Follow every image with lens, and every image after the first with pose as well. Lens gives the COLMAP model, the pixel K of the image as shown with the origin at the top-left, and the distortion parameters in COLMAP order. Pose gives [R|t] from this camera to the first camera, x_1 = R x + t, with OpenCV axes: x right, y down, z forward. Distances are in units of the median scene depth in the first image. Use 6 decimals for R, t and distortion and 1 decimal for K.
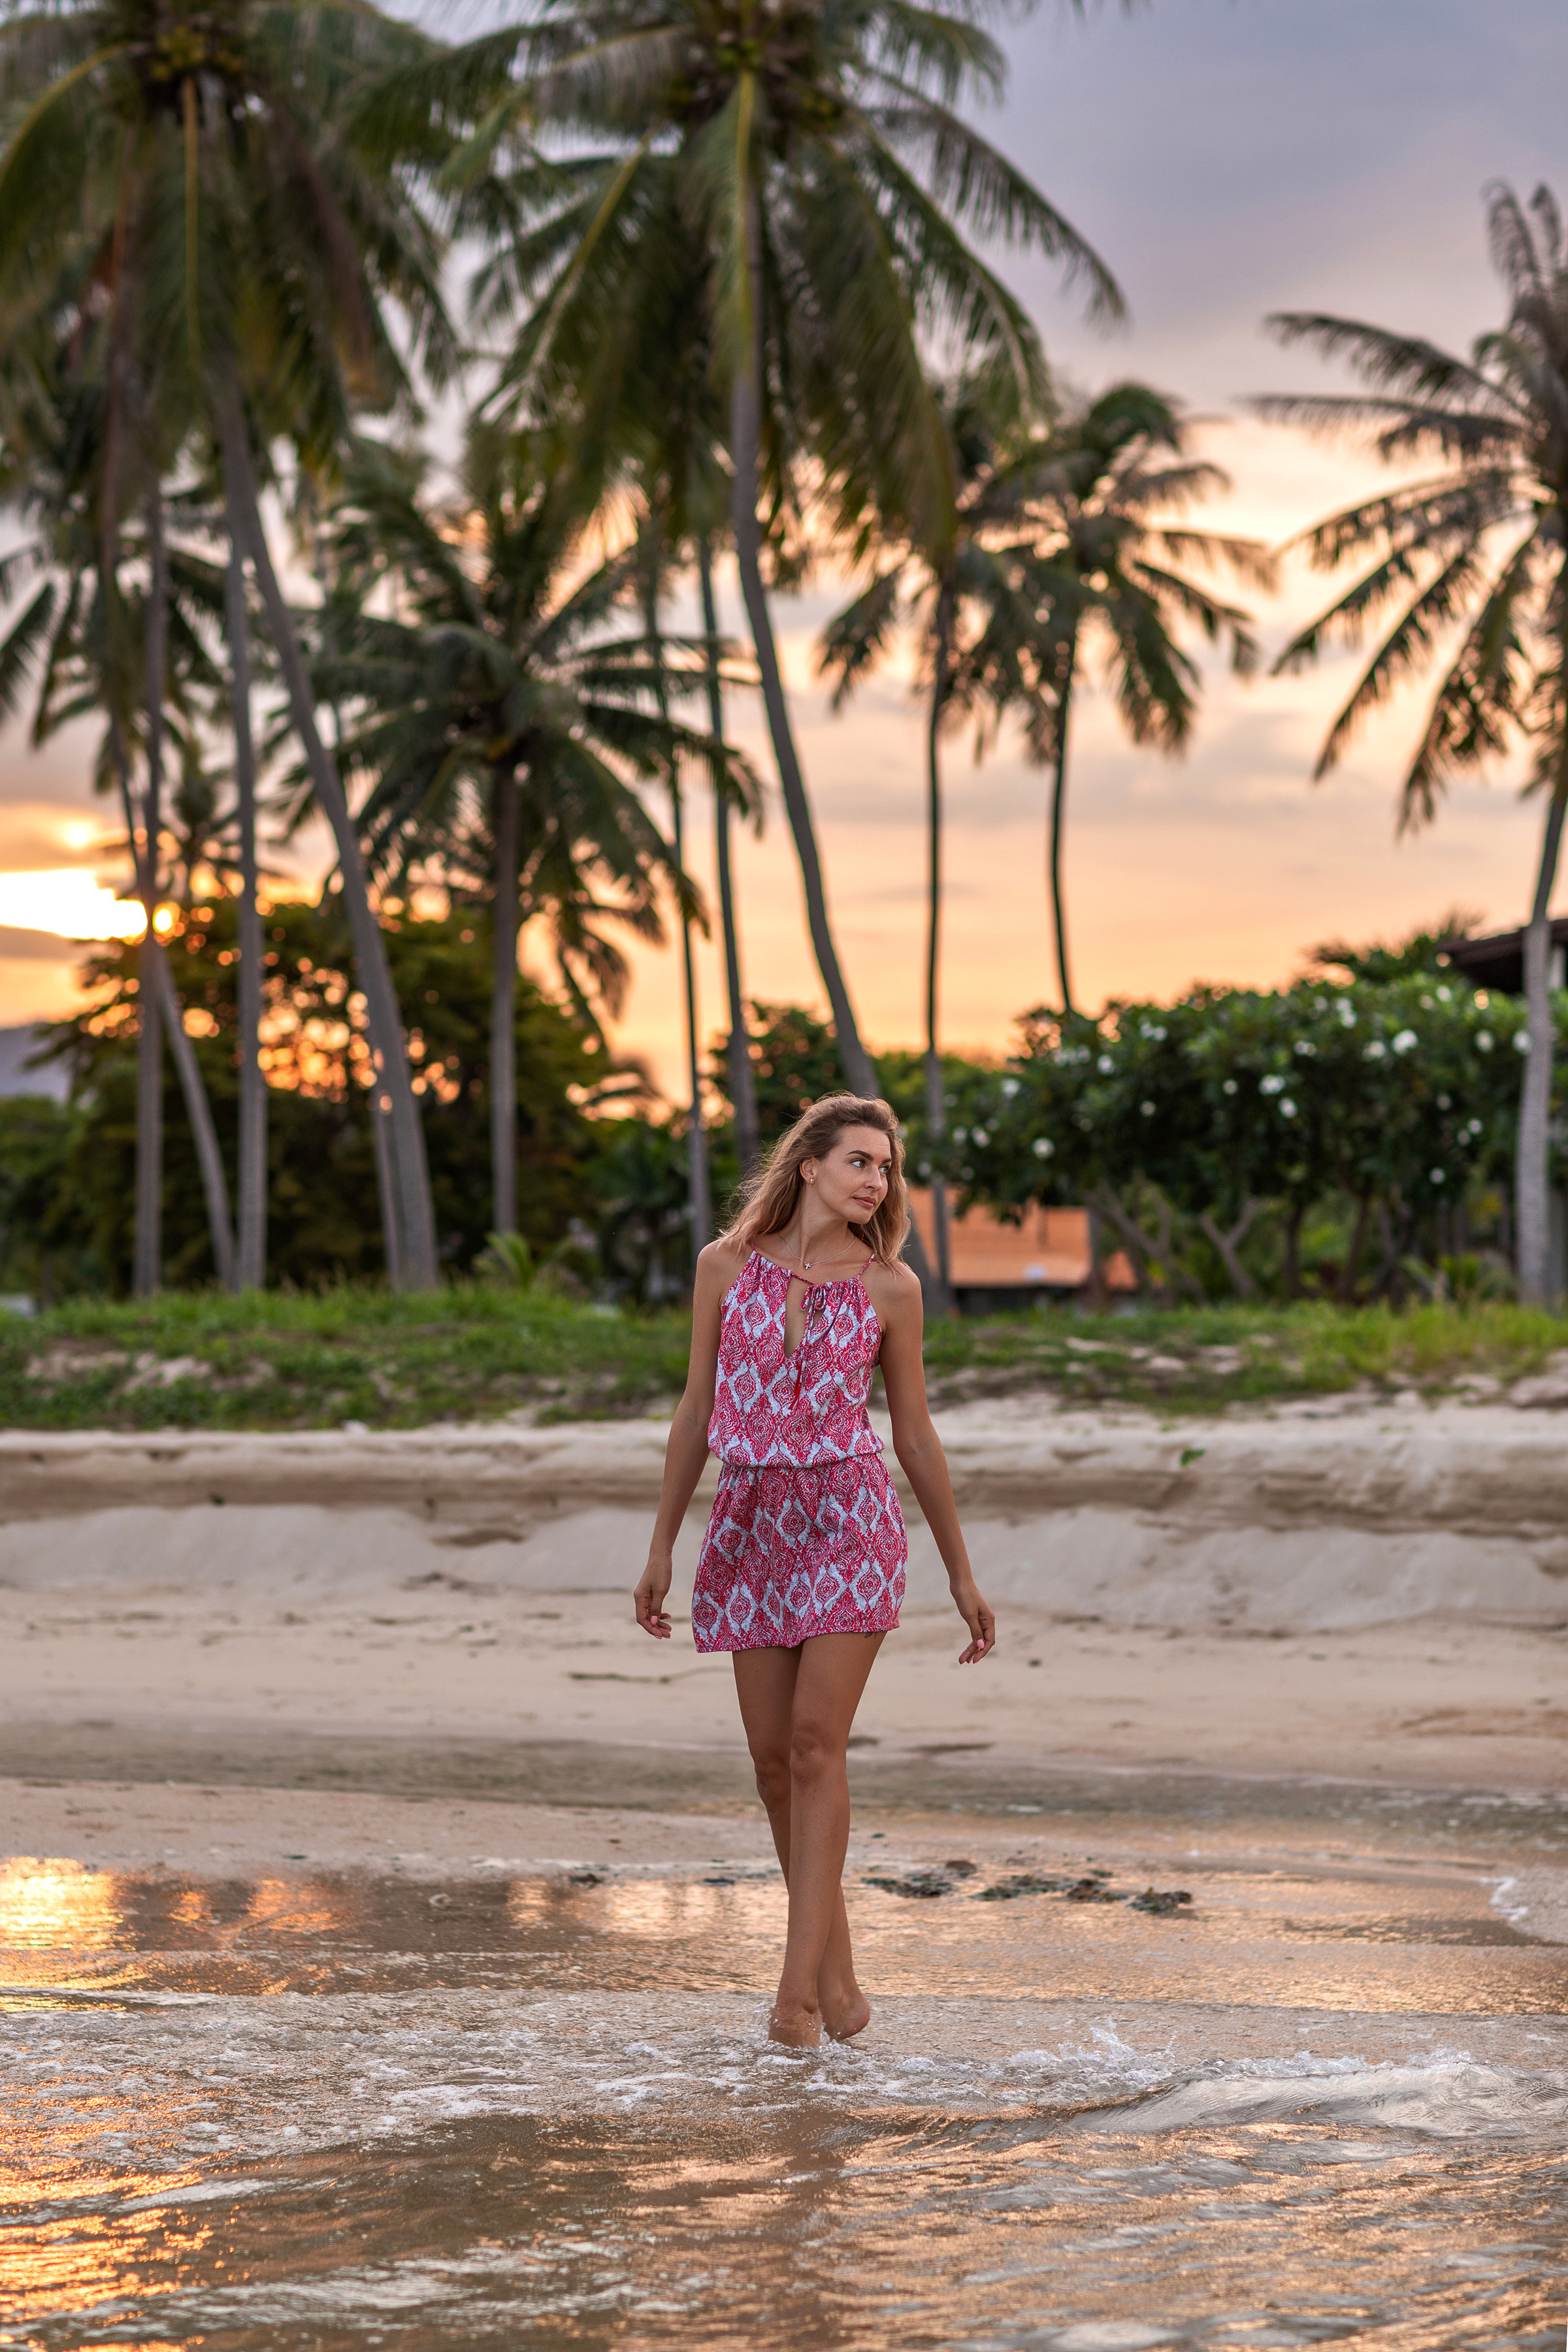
lens RADIAL K [[5783.5, 0, 784.0], [0, 5783.5, 1176.0], [0, 0, 1]] dist [0.032279, -0.571511]
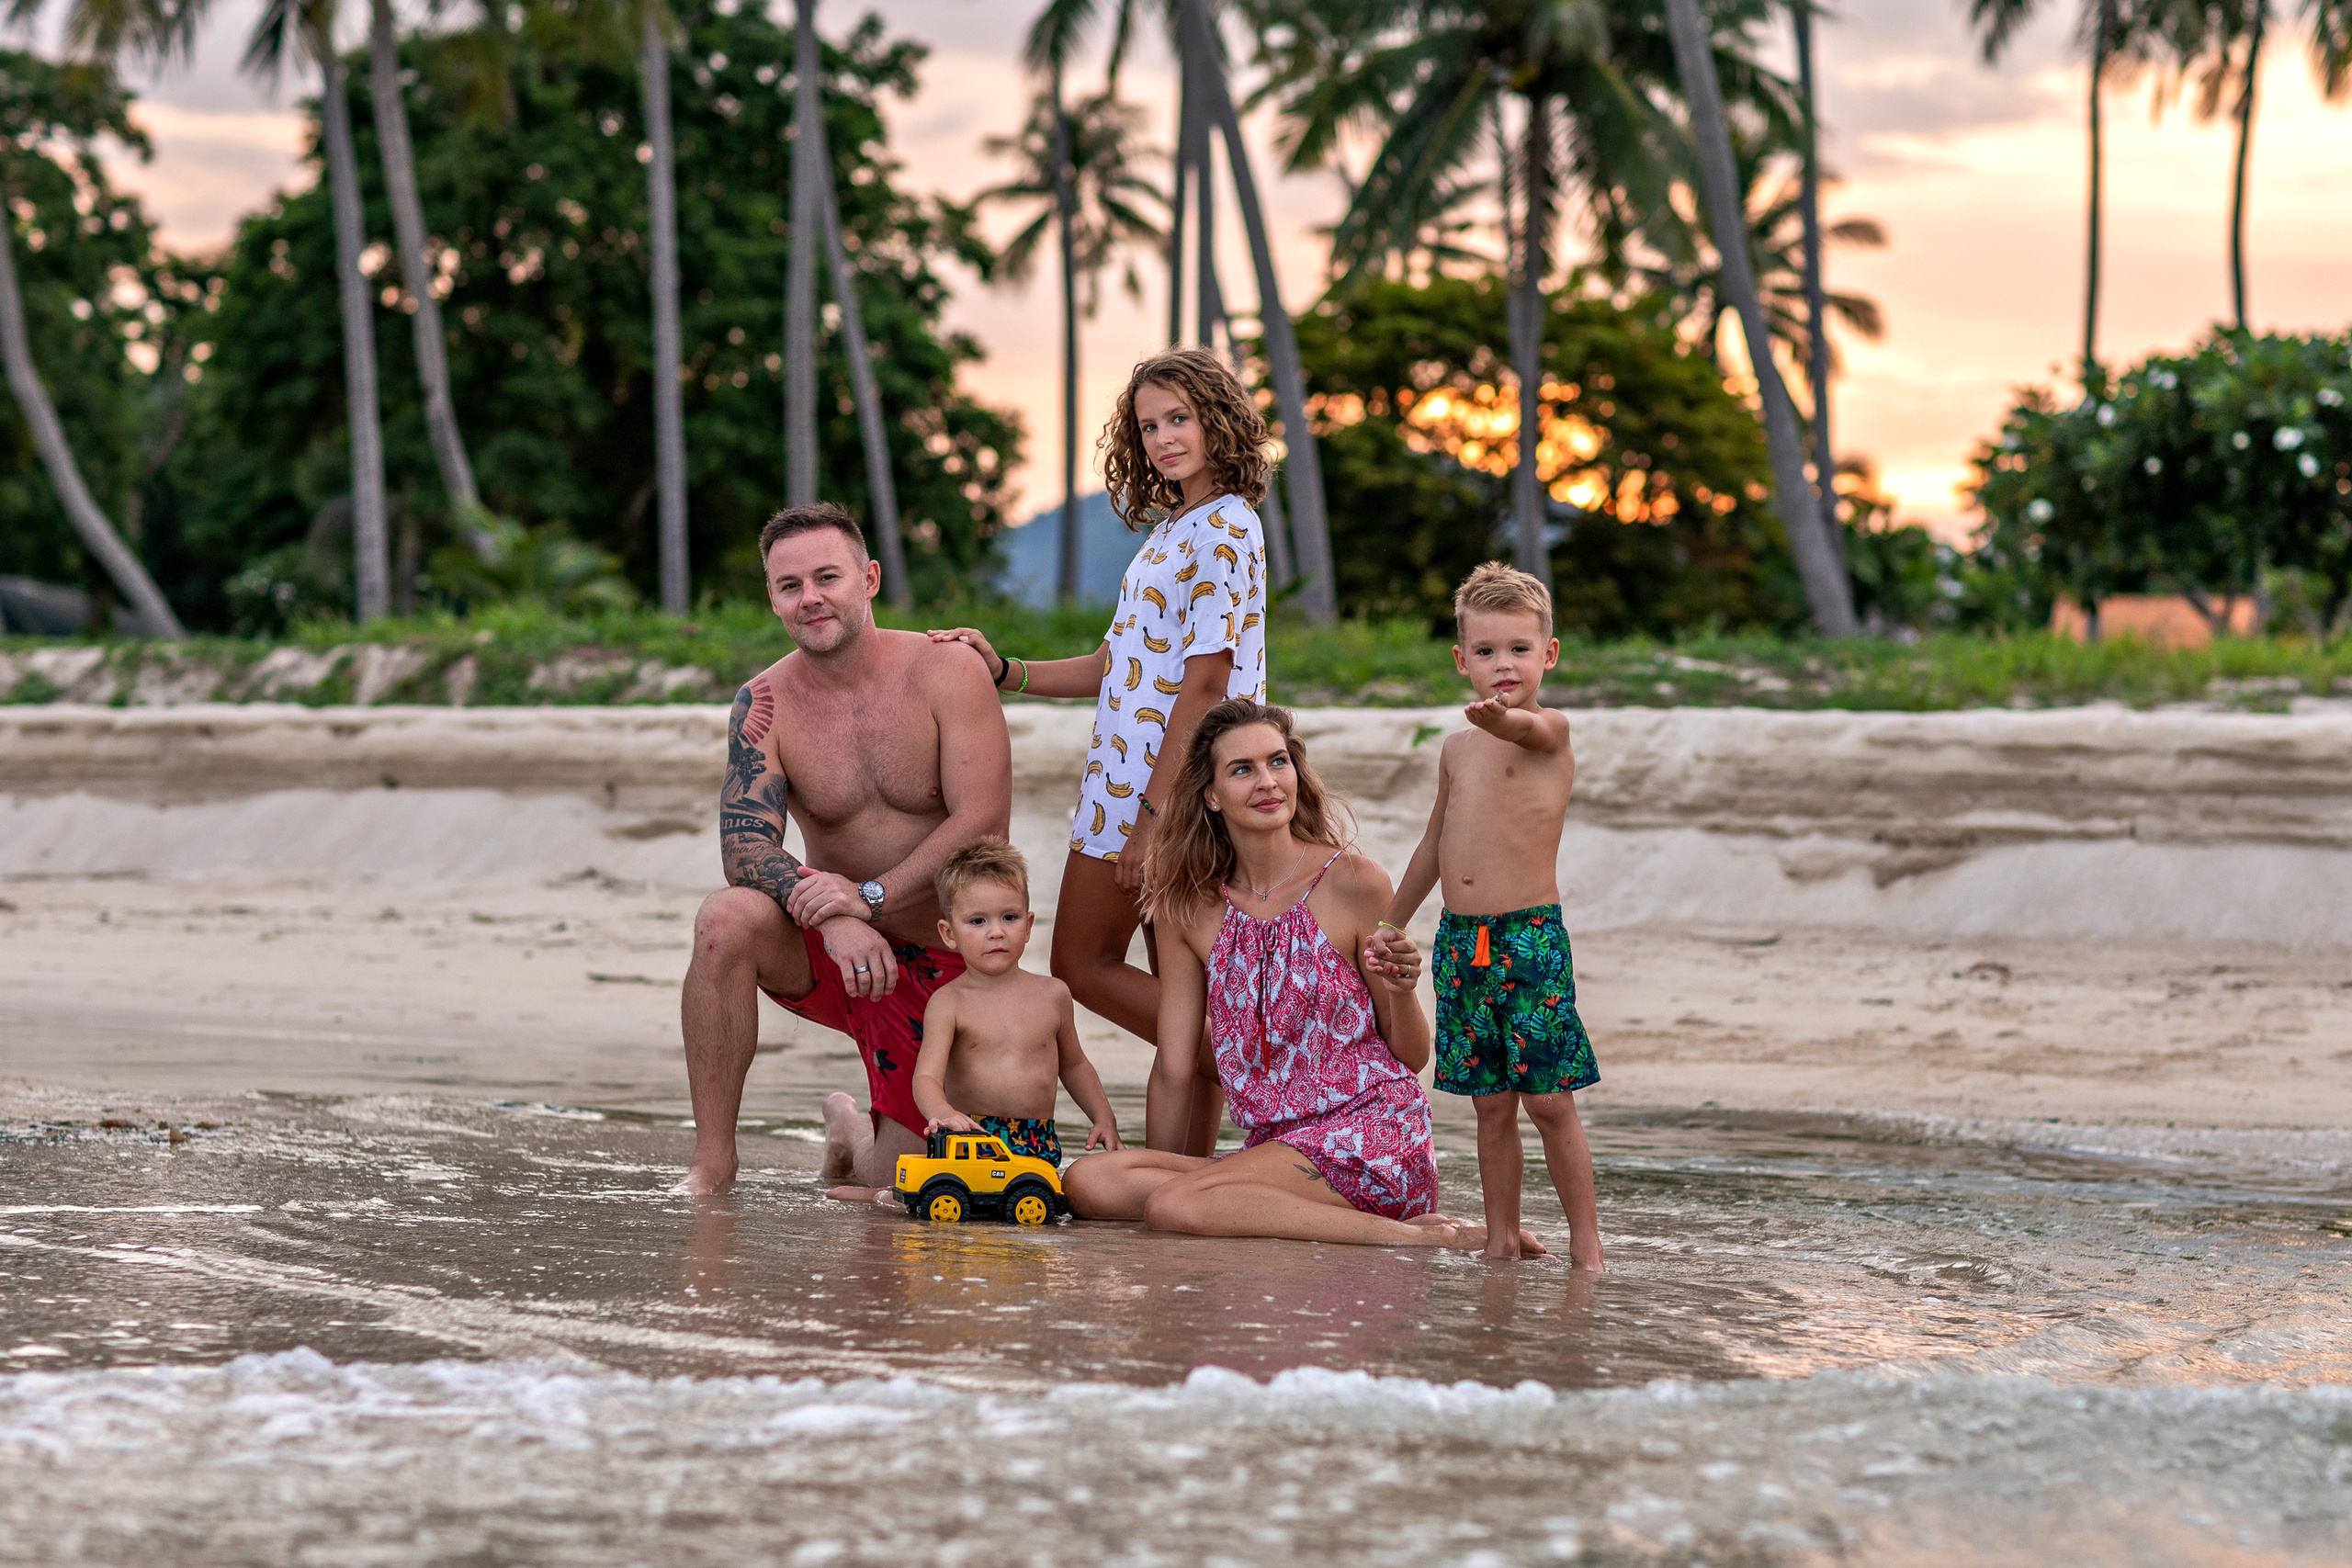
lens RADIAL K [[5965.5, 0, 1176.0], [0, 5965.5, 784.0], [0, 0, 1]] dist [0.052095, -1.215926]
pose [[0.985161, 0.020214, -0.170439, 0.076981], [-0.015481, 0.999458, 0.029055, 0.013717], [0.170934, -0.025986, 0.984940, 0.076445]]
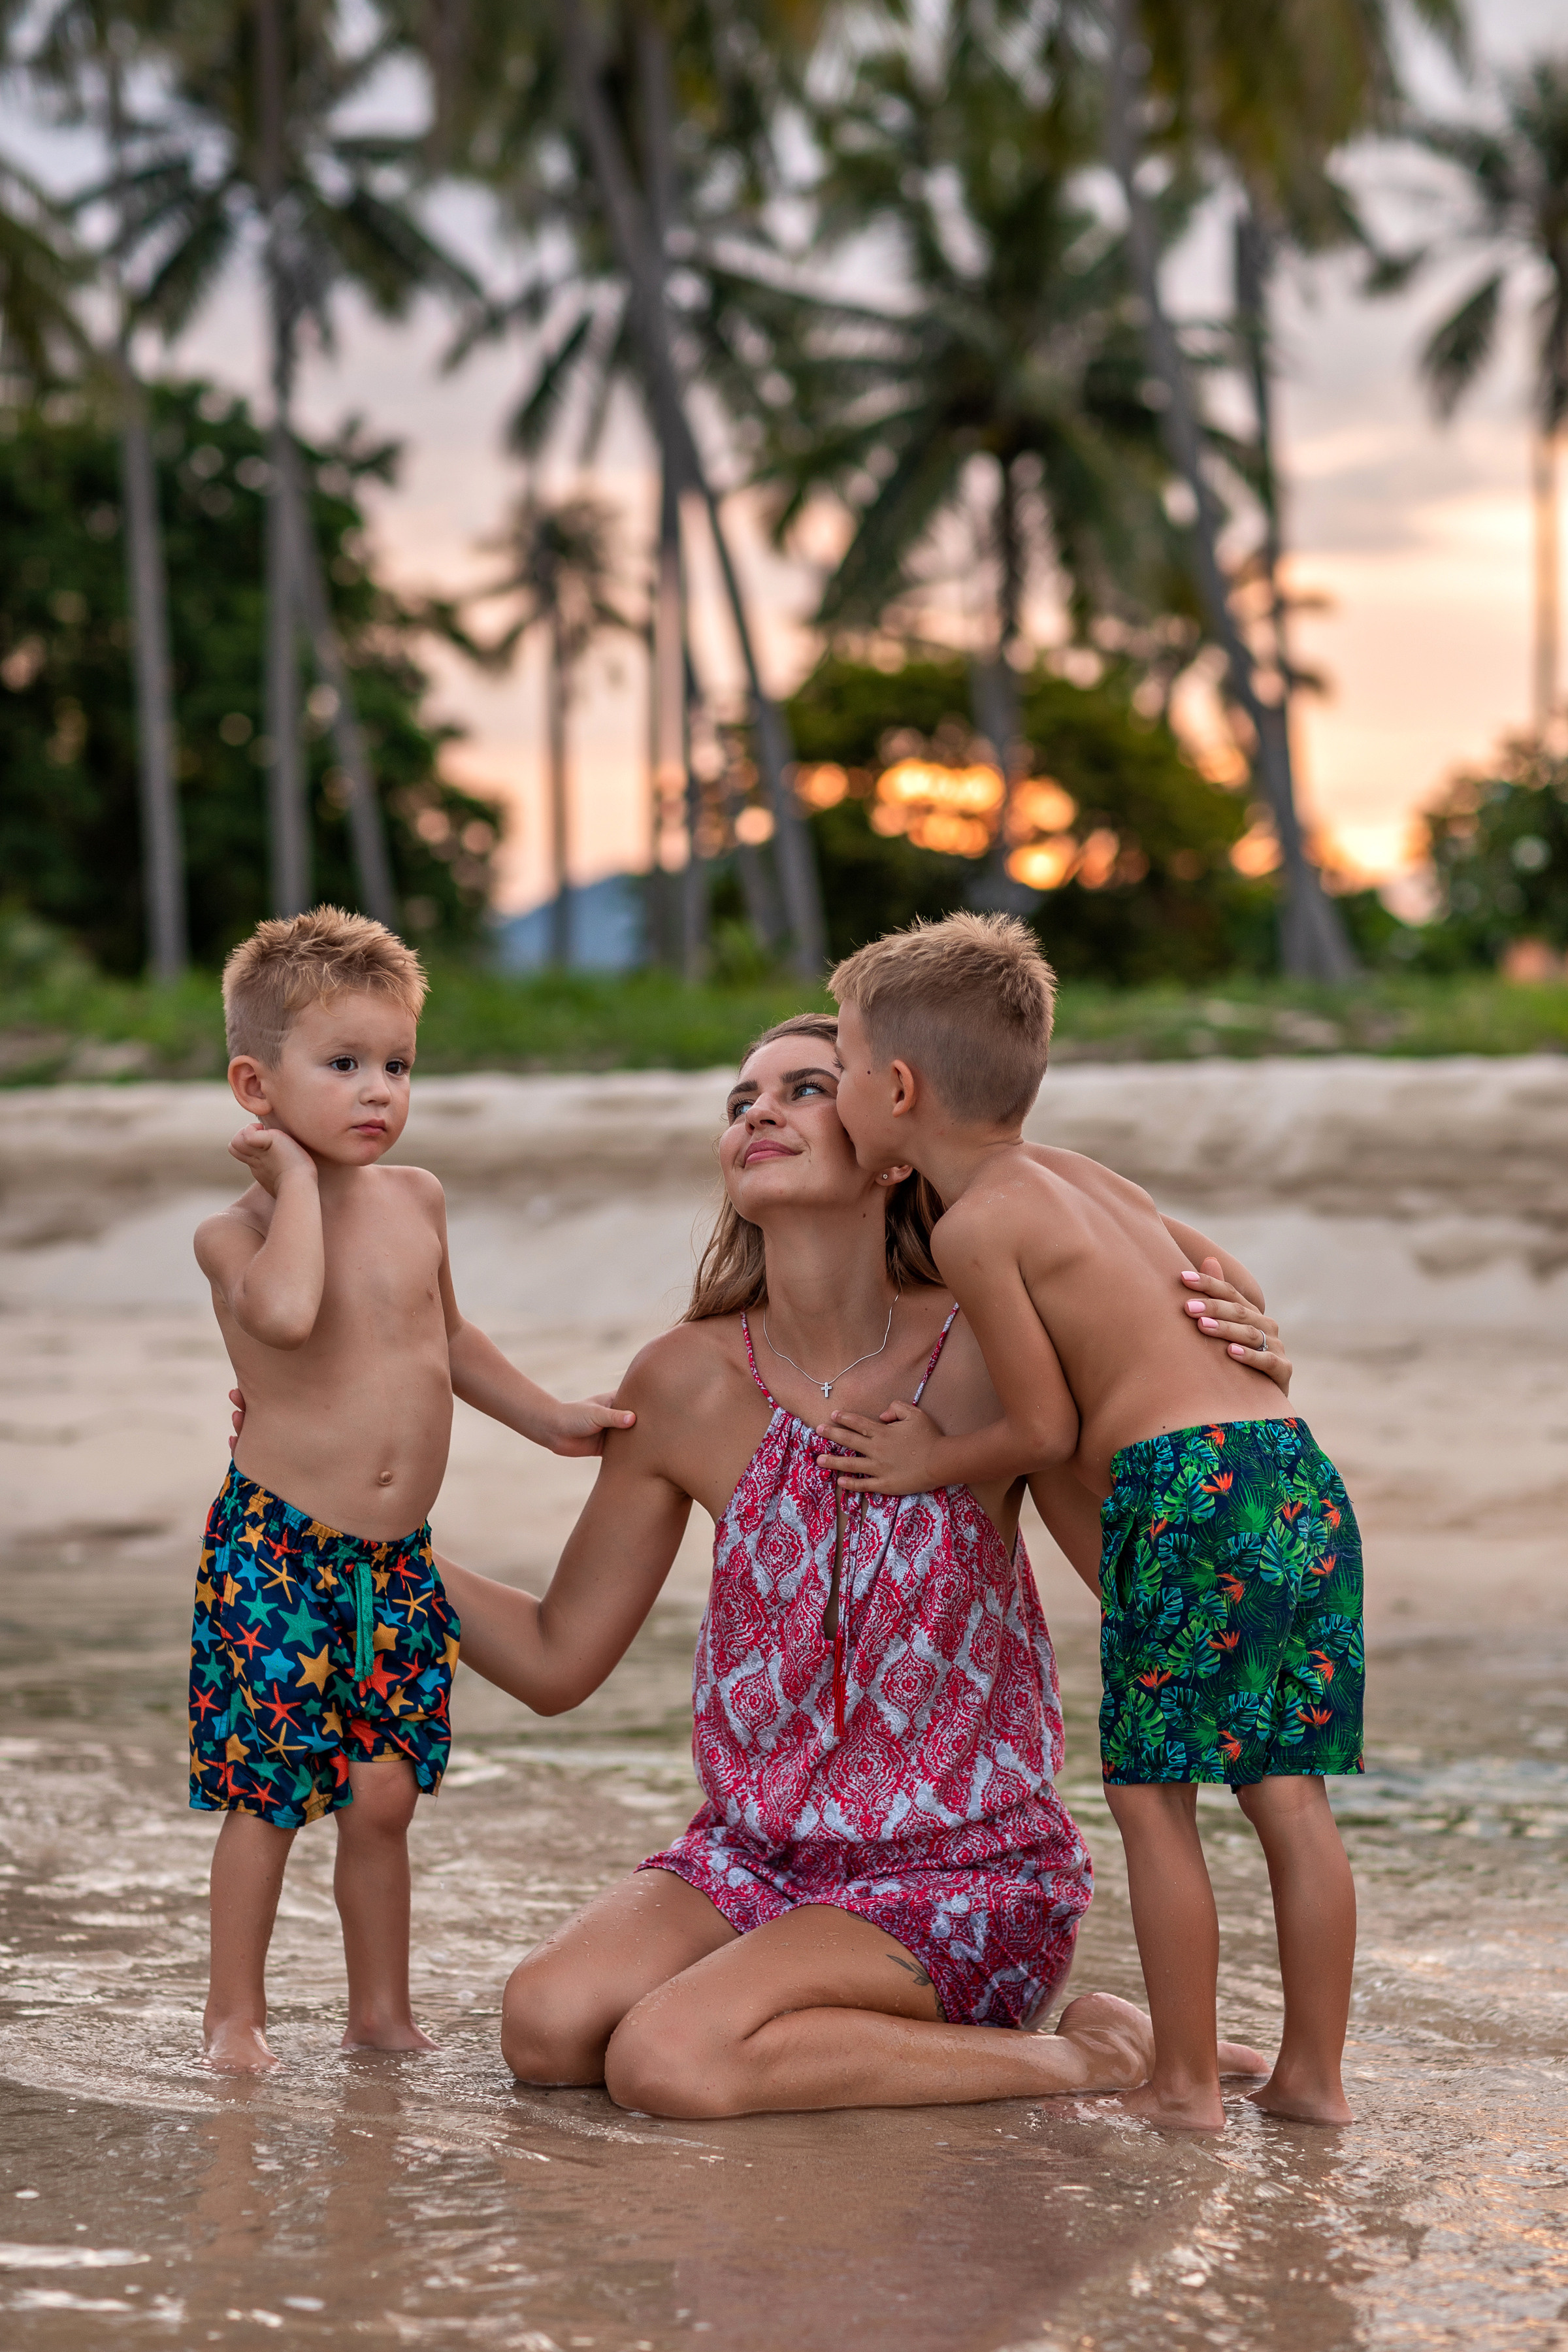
lens RADIAL K [[5538.1, 0, 784.0], [0, 5538.1, 1176.0], [0, 0, 1]] dist [-0.015698, -0.076018]
pose [[0.988657, -0.003821, -0.150143, 0.062823], [0.009028, 0.999381, 0.034012, 0.015267], [0.149920, -0.034981, 0.988079, 0.162286]]
